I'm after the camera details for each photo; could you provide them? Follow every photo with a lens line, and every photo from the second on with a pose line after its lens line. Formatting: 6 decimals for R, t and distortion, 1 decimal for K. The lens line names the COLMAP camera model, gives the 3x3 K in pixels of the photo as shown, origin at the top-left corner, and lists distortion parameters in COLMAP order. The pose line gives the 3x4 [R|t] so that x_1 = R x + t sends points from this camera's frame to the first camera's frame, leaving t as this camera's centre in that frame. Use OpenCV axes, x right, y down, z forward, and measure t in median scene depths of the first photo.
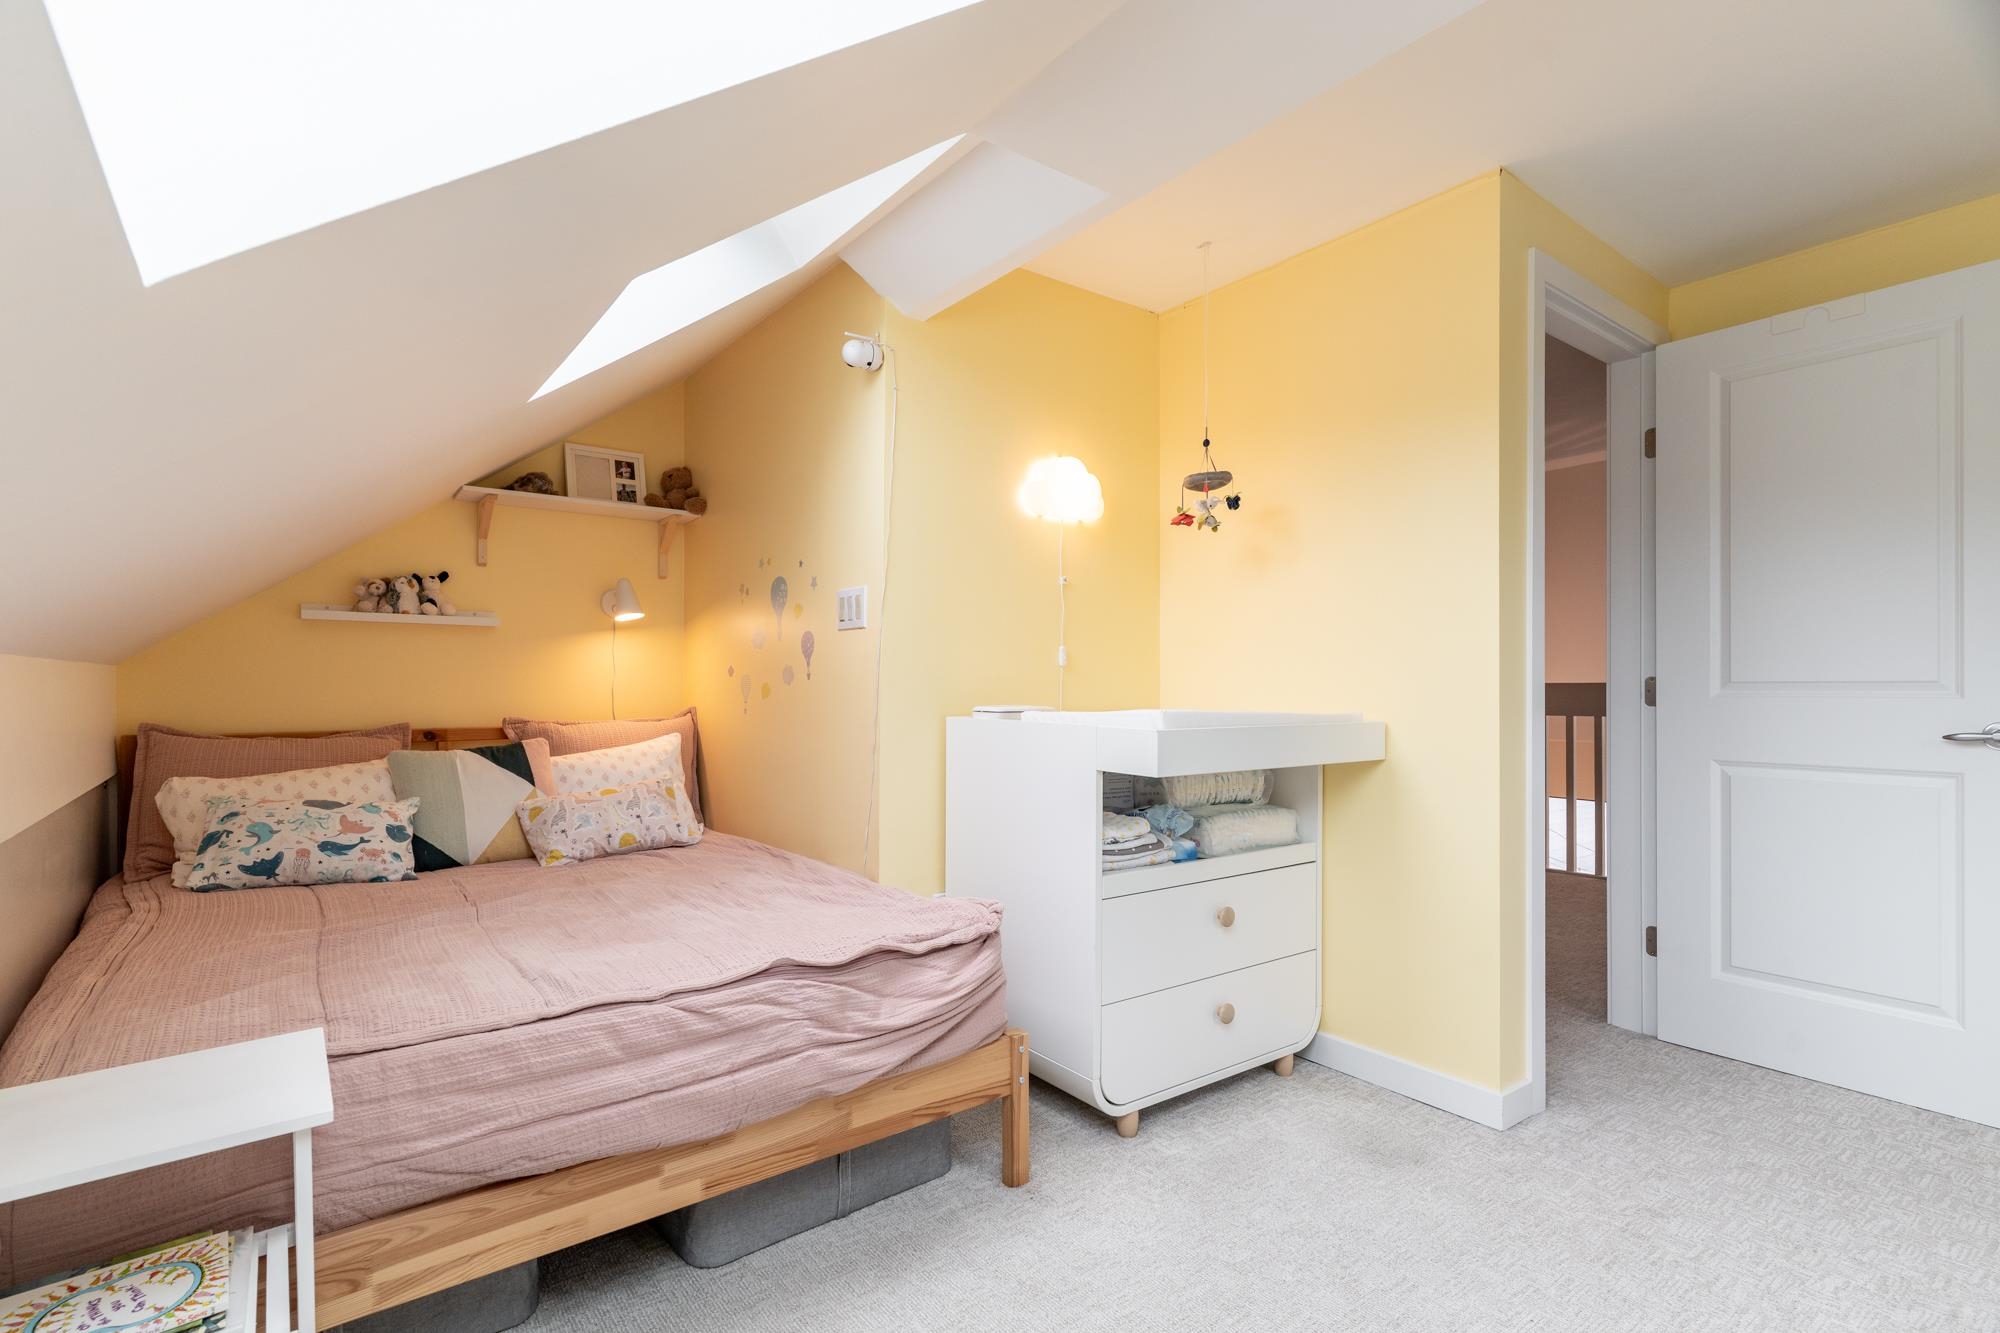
lens RADIAL K [[954.1, 0, 994.4], [0, 954.1, 680.5], [0, 0, 1]] dist [0.001486, -0.000461]
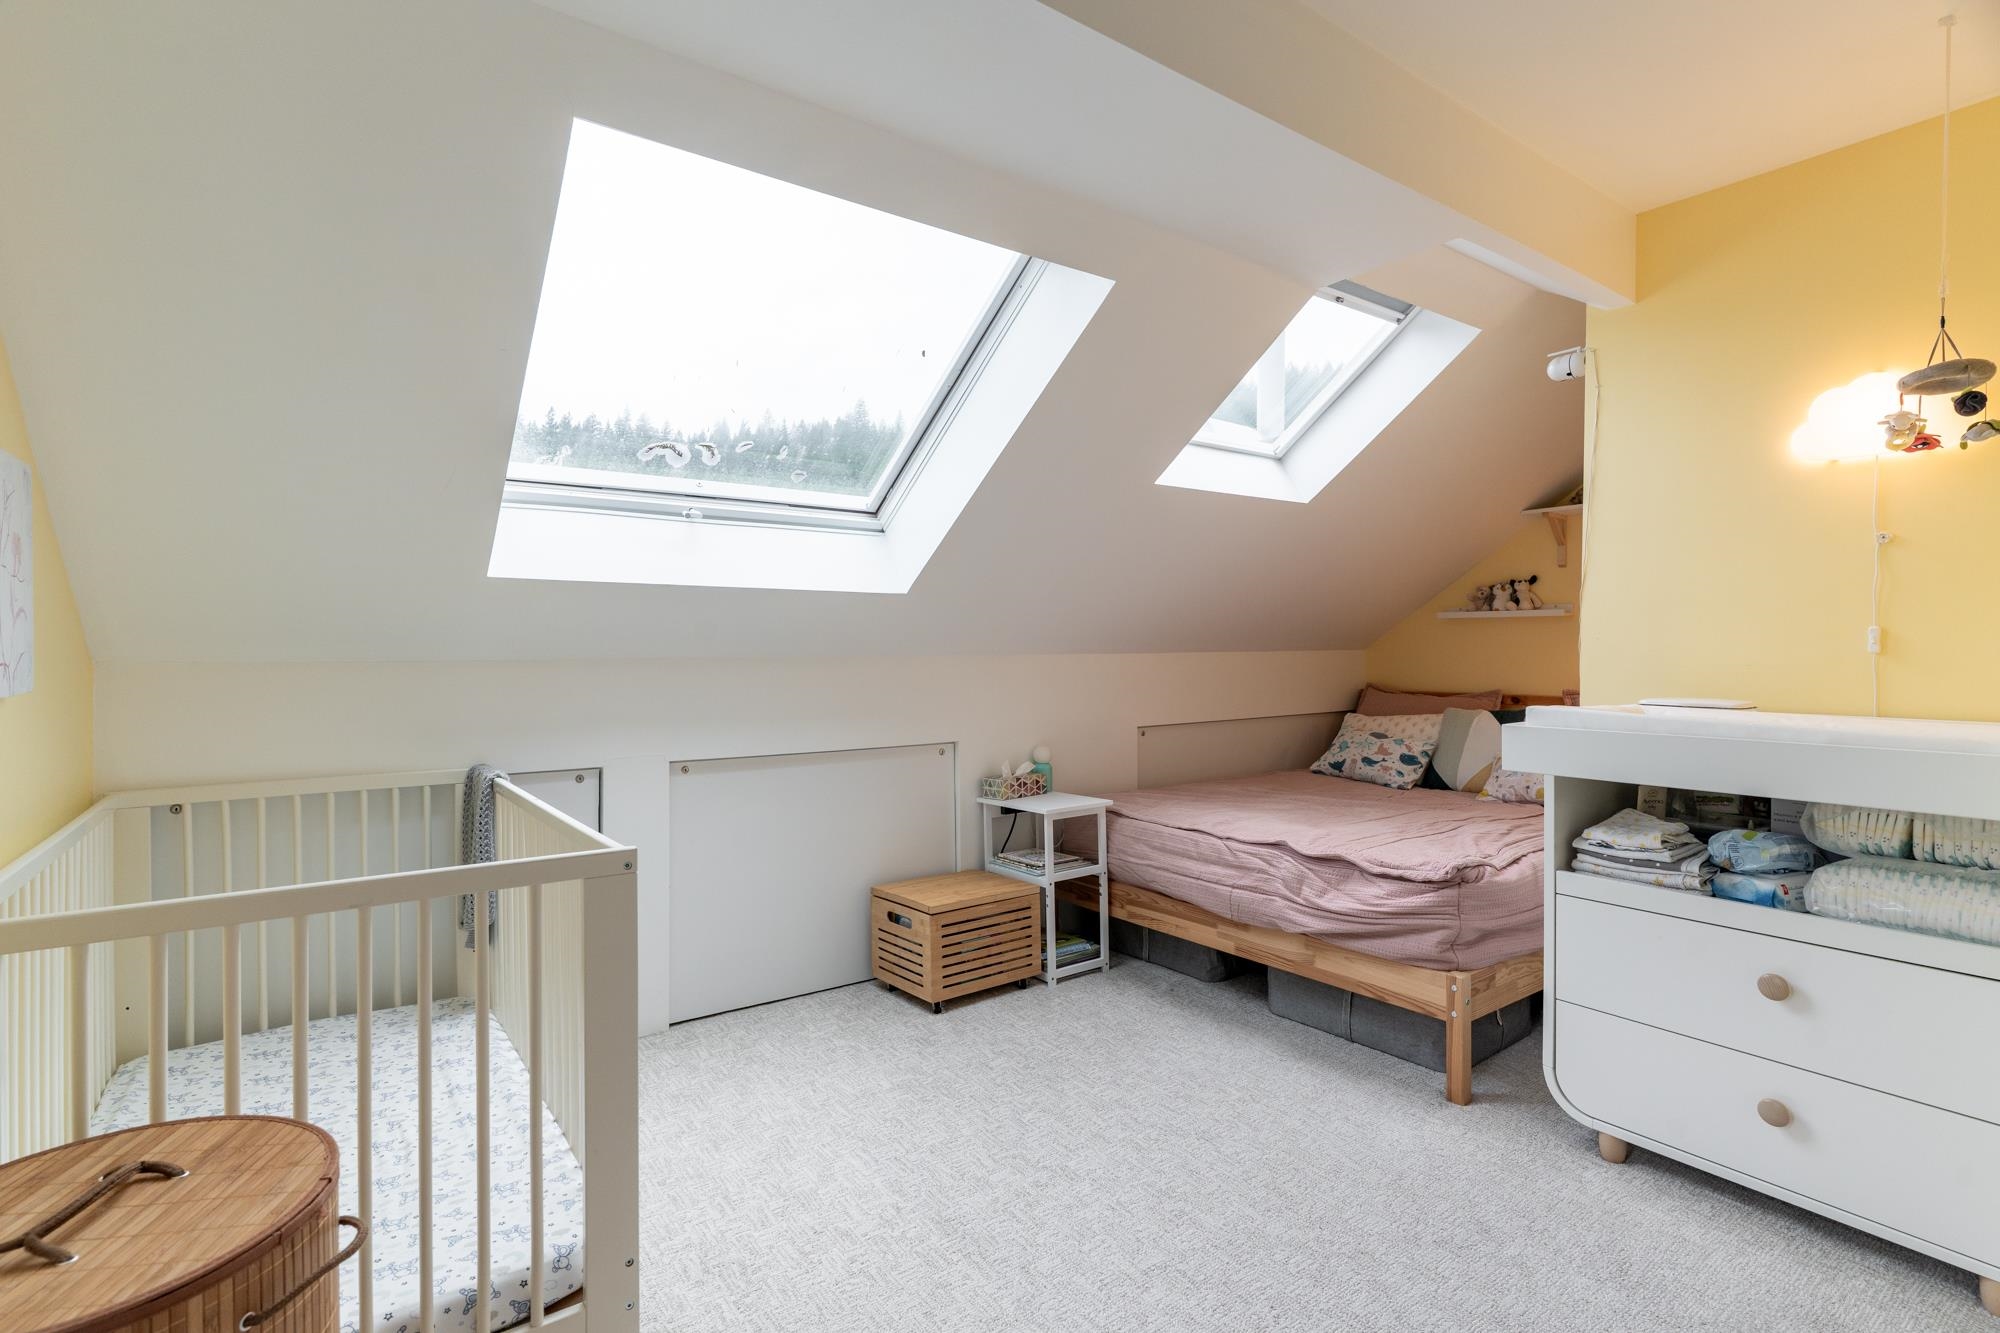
lens RADIAL K [[954.1, 0, 994.4], [0, 954.1, 680.5], [0, 0, 1]] dist [0.001486, -0.000461]
pose [[-0.014909, 0.035310, -0.999265, 0.986337], [0.007510, 0.999352, 0.035201, -0.029505], [0.999861, -0.006980, -0.015164, 0.377420]]
